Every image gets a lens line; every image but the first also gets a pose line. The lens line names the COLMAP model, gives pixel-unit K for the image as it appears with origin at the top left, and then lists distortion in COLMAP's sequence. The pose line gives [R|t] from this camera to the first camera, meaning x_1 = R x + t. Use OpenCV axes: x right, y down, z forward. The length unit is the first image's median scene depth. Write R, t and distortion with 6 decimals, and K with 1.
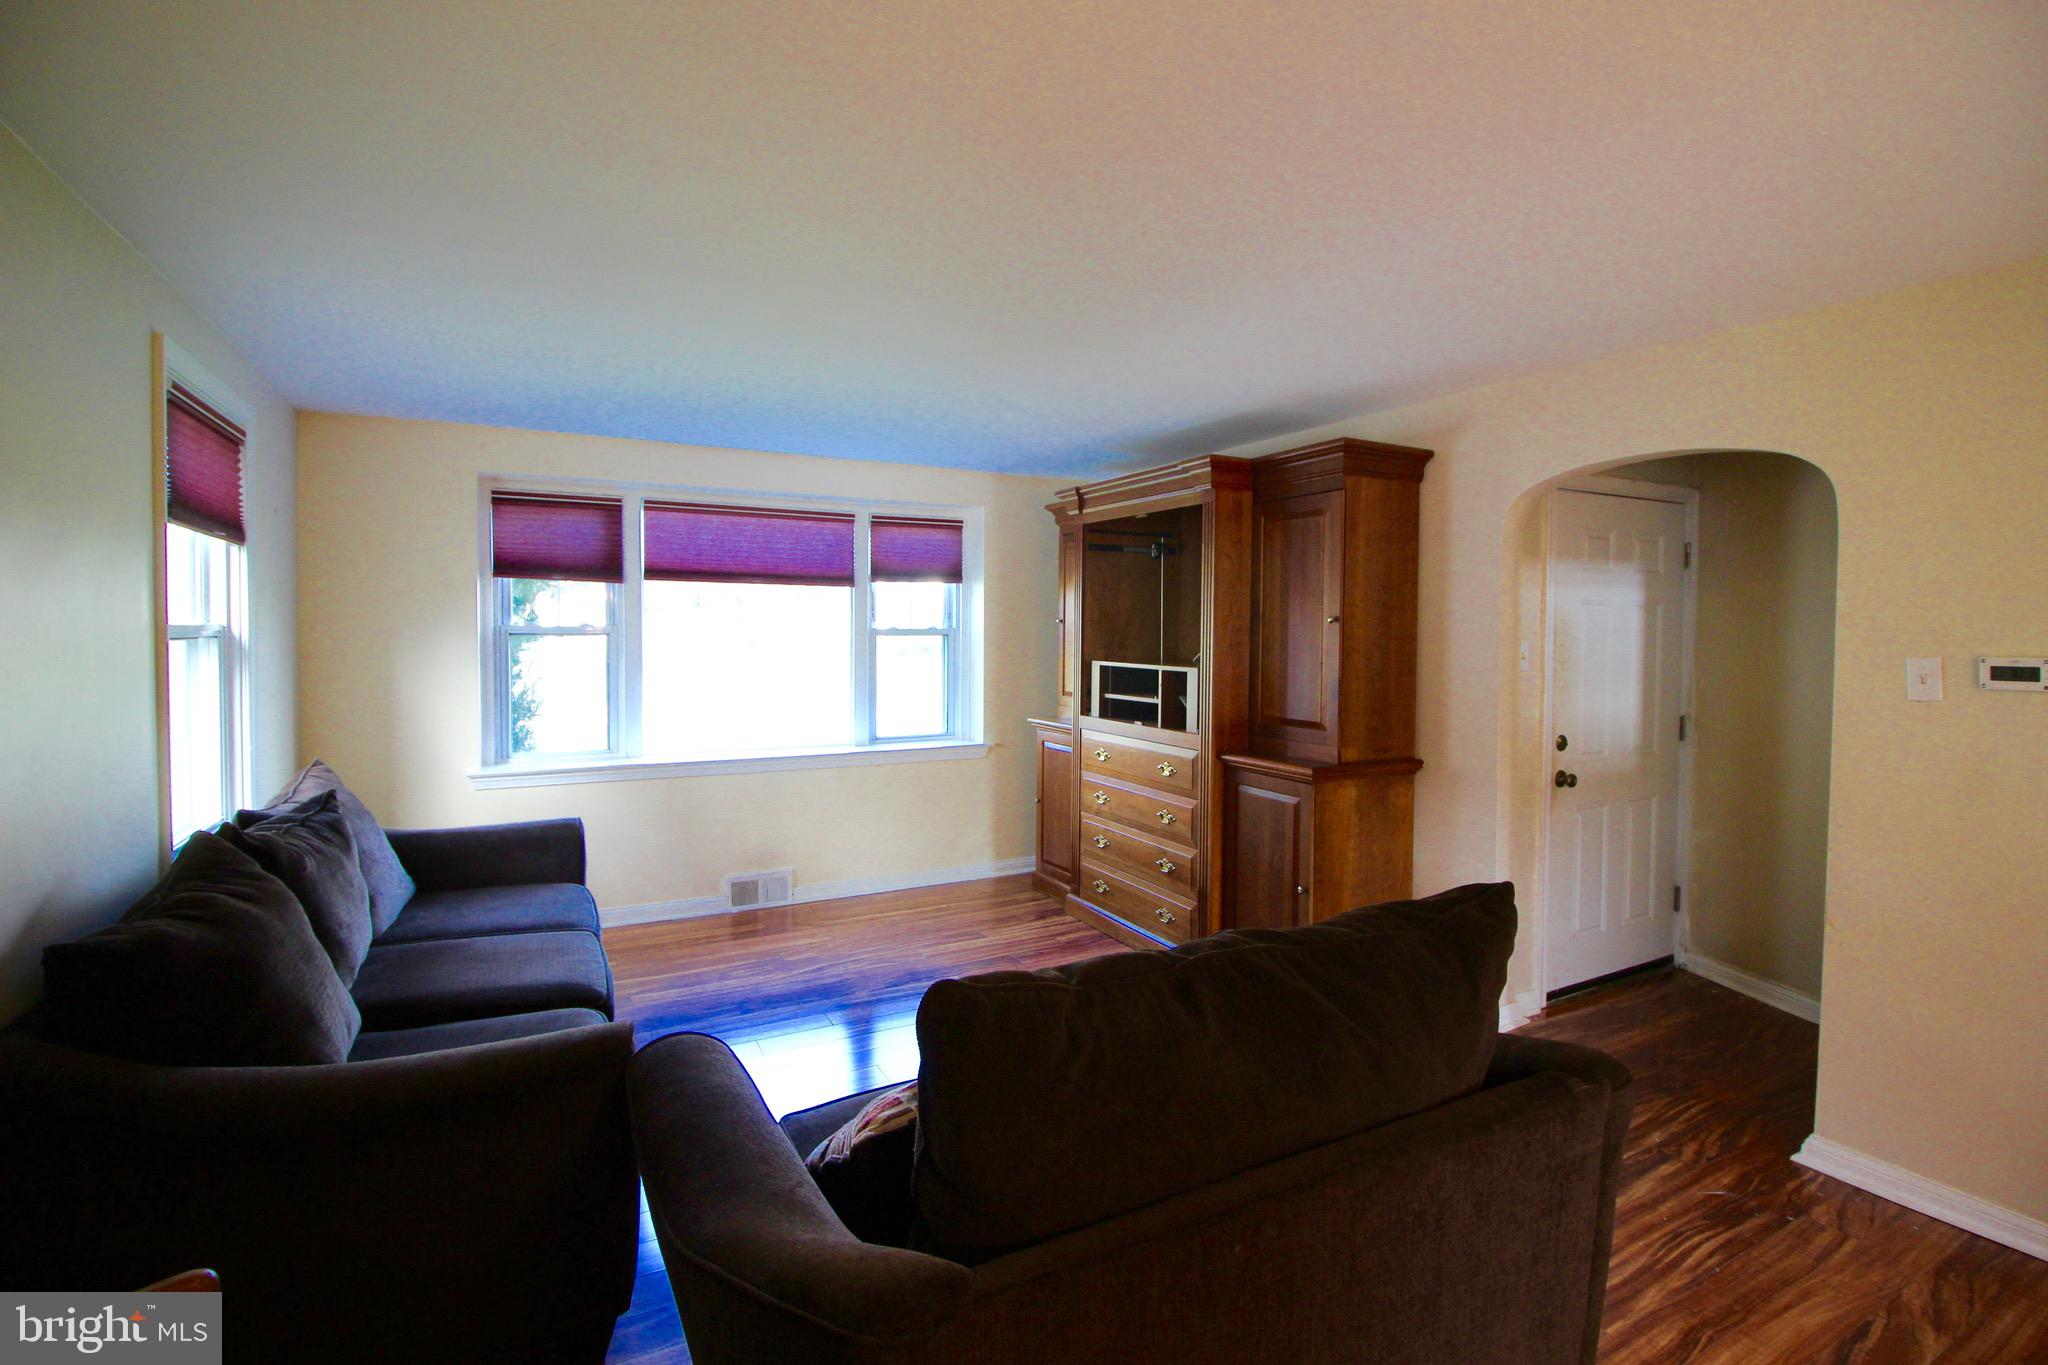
lens RADIAL K [[951.7, 0, 1016.3], [0, 951.7, 658.9], [0, 0, 1]] dist [0.002198, -0.012872]
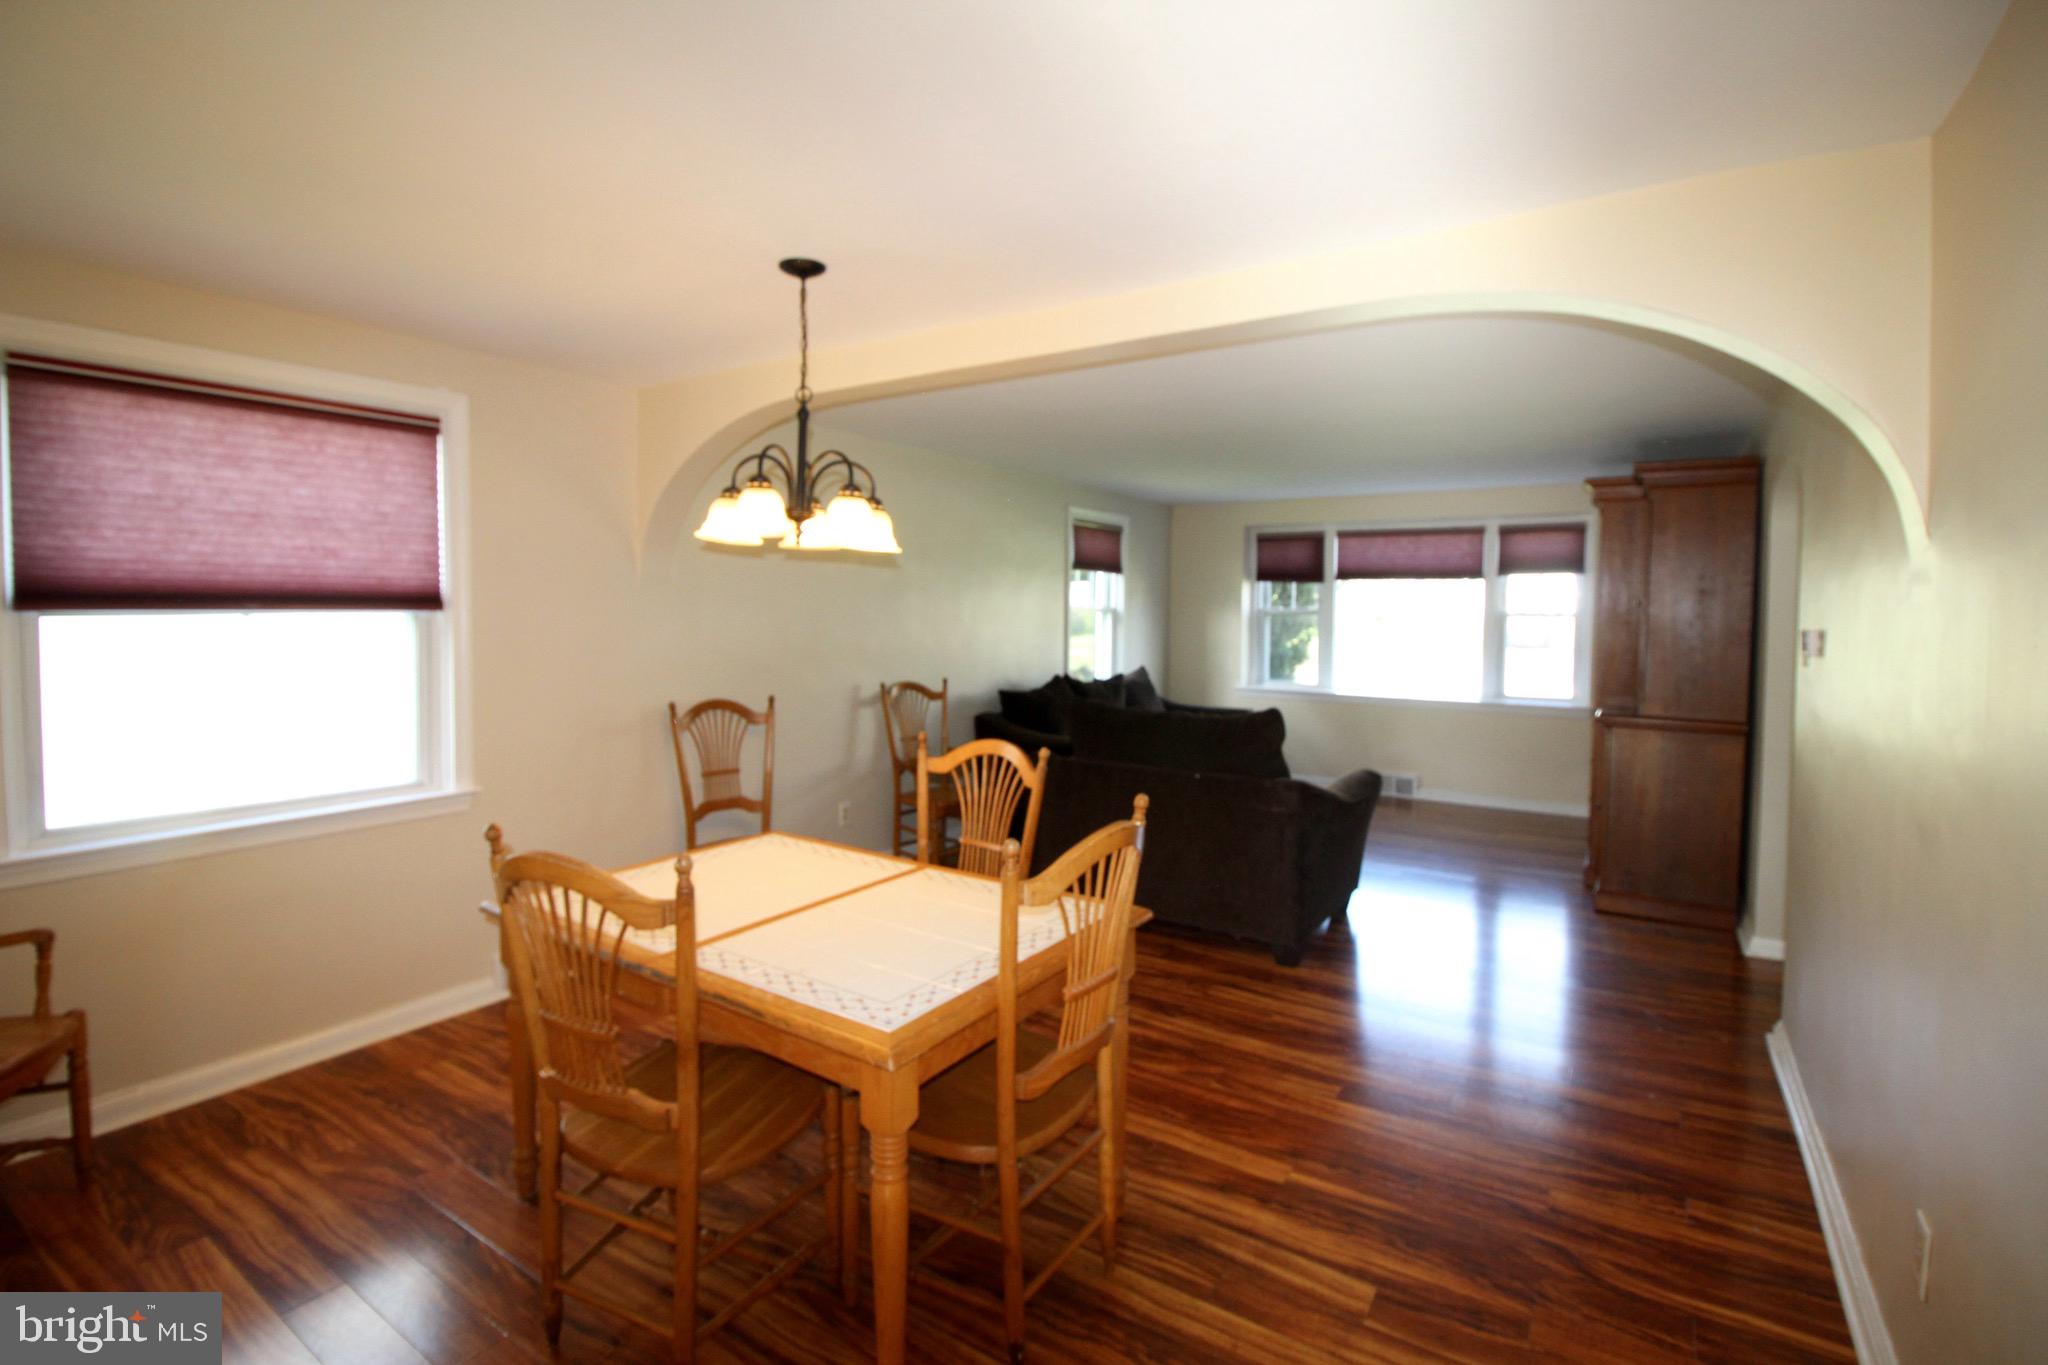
lens RADIAL K [[951.7, 0, 1016.3], [0, 951.7, 658.9], [0, 0, 1]] dist [0.002198, -0.012872]
pose [[0.462696, 0.044306, -0.885409, 0.997270], [-0.037414, 0.998836, 0.030430, 0.027226], [0.885727, 0.019047, 0.463815, -0.298780]]
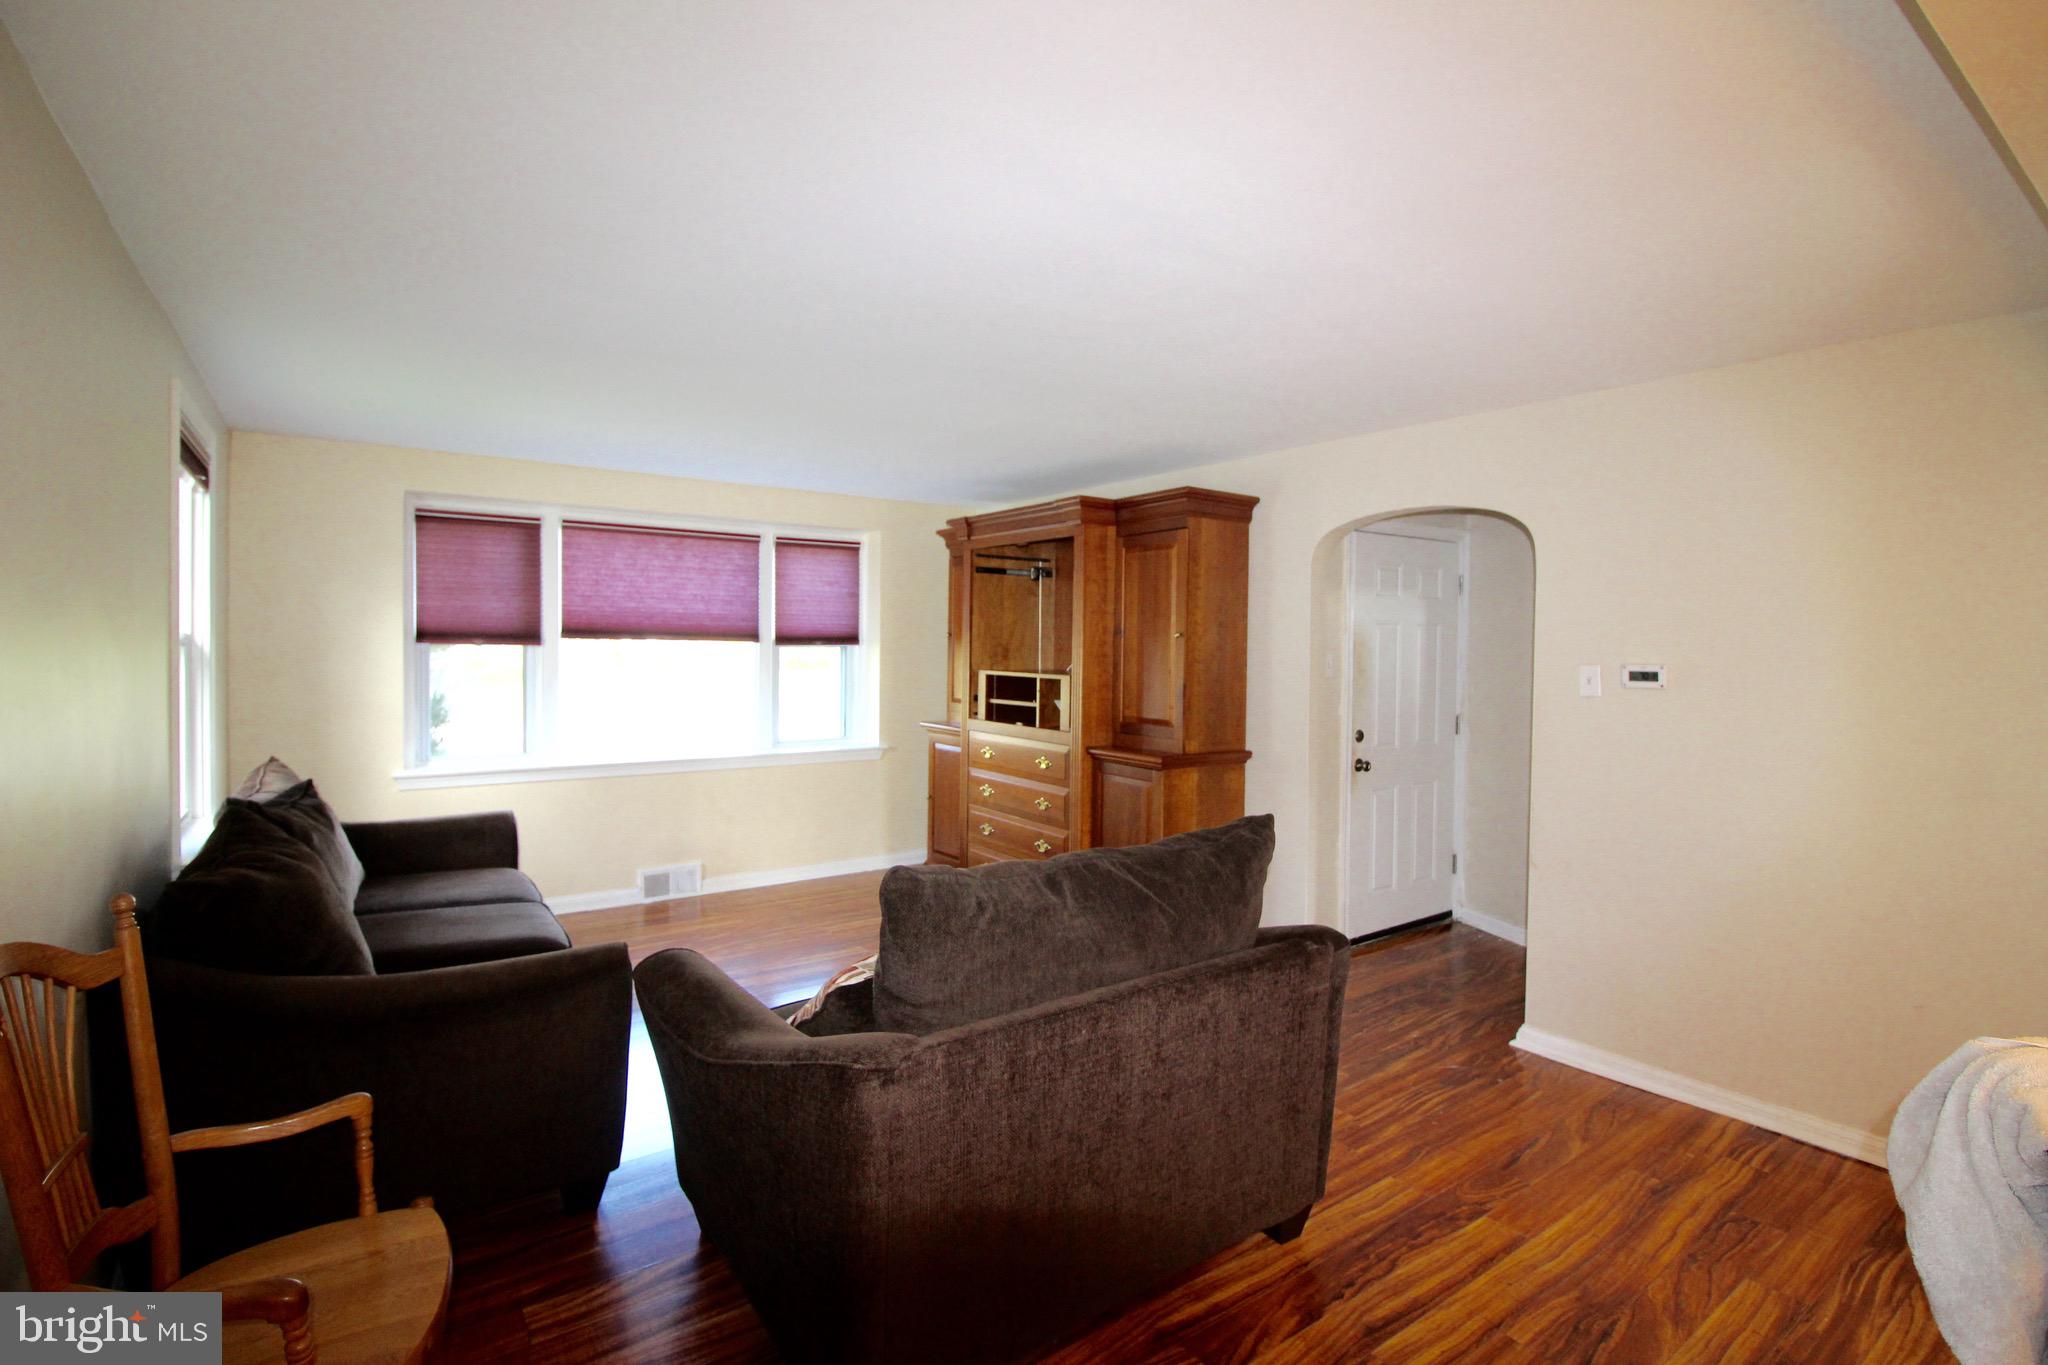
lens RADIAL K [[951.7, 0, 1016.3], [0, 951.7, 658.9], [0, 0, 1]] dist [0.002198, -0.012872]
pose [[0.992129, 0.003175, 0.125178, -0.022296], [-0.001309, 0.999887, -0.014987, 0.006779], [-0.125211, 0.014706, 0.992021, -0.160547]]
